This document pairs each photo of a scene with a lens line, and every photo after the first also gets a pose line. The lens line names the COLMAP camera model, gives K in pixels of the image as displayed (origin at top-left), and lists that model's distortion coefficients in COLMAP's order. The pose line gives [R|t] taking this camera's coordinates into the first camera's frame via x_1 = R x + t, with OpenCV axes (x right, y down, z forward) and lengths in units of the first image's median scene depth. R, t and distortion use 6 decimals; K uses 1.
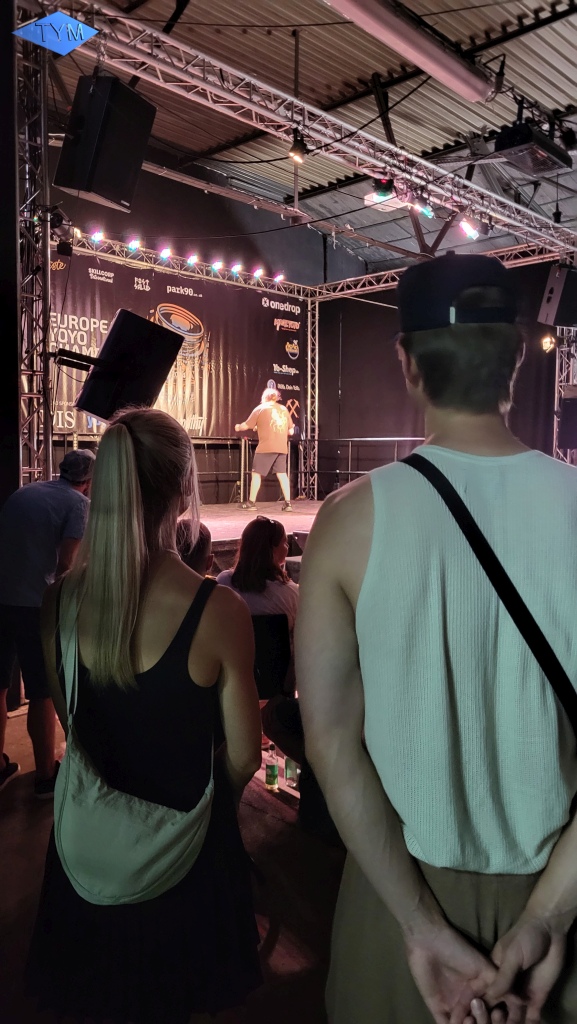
lens RADIAL K [[773.7, 0, 281.5], [0, 773.7, 491.9], [0, 0, 1]] dist [0.027903, -0.000691]
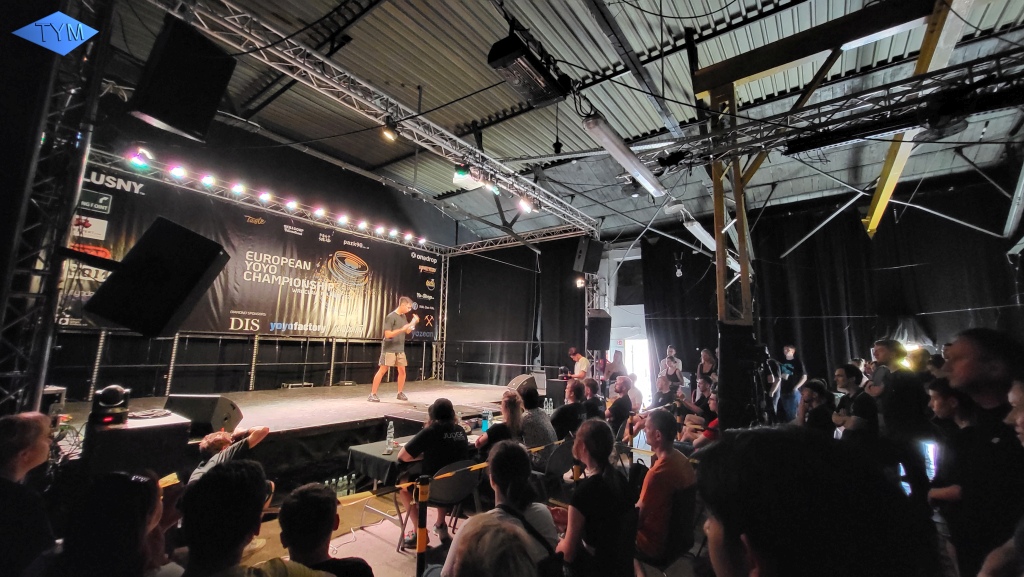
lens RADIAL K [[400.2, 0, 512.0], [0, 400.2, 288.5], [0, 0, 1]] dist [0.000422, 0.000057]
pose [[0.991110, 0.032301, 0.129064, 0.084586], [-0.006919, 0.981282, -0.192454, -0.018188], [-0.132865, 0.189850, 0.972781, 0.188191]]
